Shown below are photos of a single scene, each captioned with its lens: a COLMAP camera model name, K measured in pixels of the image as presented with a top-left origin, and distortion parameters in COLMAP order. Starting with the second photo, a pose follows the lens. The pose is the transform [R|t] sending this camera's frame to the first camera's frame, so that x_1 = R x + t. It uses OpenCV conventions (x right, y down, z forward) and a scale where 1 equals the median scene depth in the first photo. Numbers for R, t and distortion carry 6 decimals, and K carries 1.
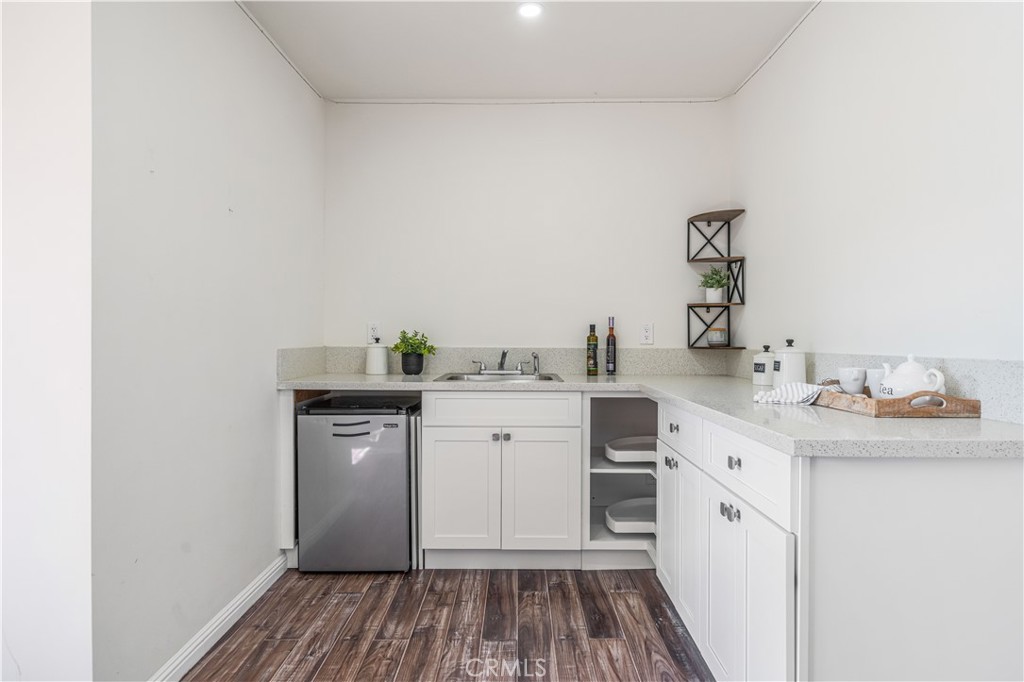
lens RADIAL K [[583.2, 0, 514.6], [0, 583.2, 338.8], [0, 0, 1]] dist [-0.002462, 0.000173]
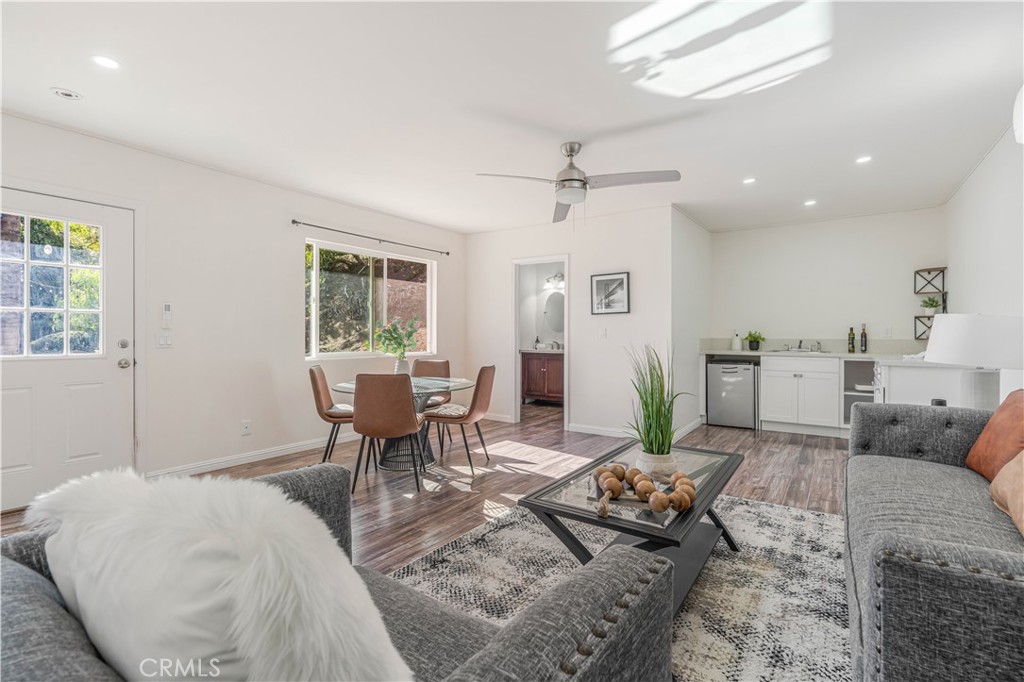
lens RADIAL K [[470.4, 0, 515.9], [0, 470.4, 338.2], [0, 0, 1]] dist [-0.002430, 0.000697]
pose [[0.828369, 0.002601, -0.560177, 0.082330], [0.000209, 0.999988, 0.004953, 0.004902], [0.560183, -0.004220, 0.828358, -1.041032]]
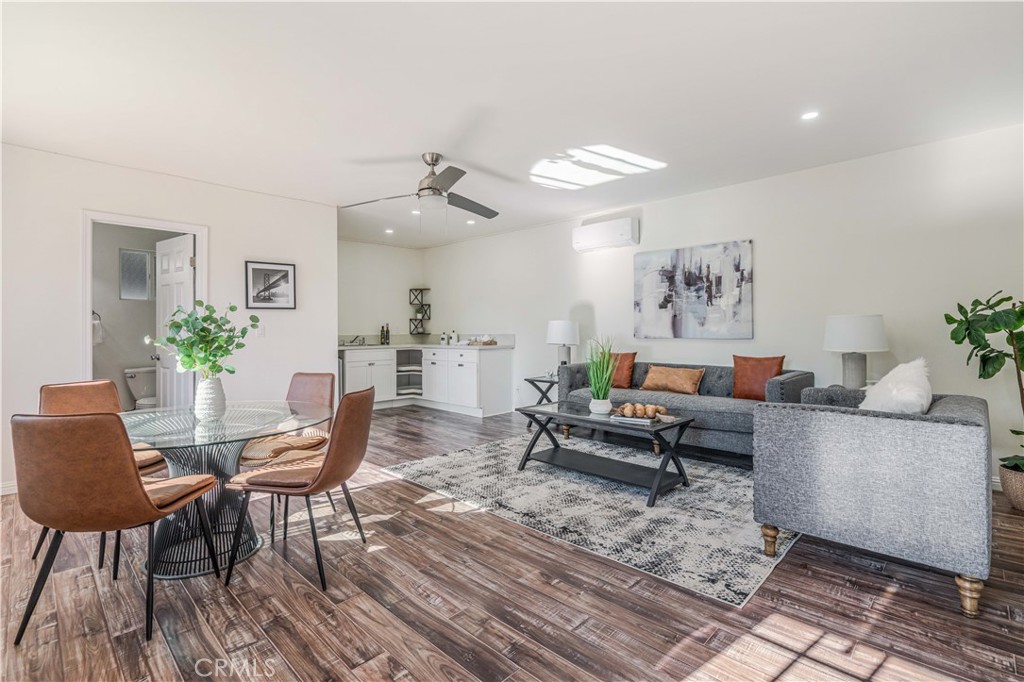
lens RADIAL K [[470.4, 0, 513.3], [0, 470.4, 333.4], [0, 0, 1]] dist [-0.002430, 0.000697]
pose [[0.694984, -0.011899, 0.718927, -1.062388], [0.008506, 0.999929, 0.008328, -0.002658], [-0.718975, 0.000328, 0.695036, -1.021986]]
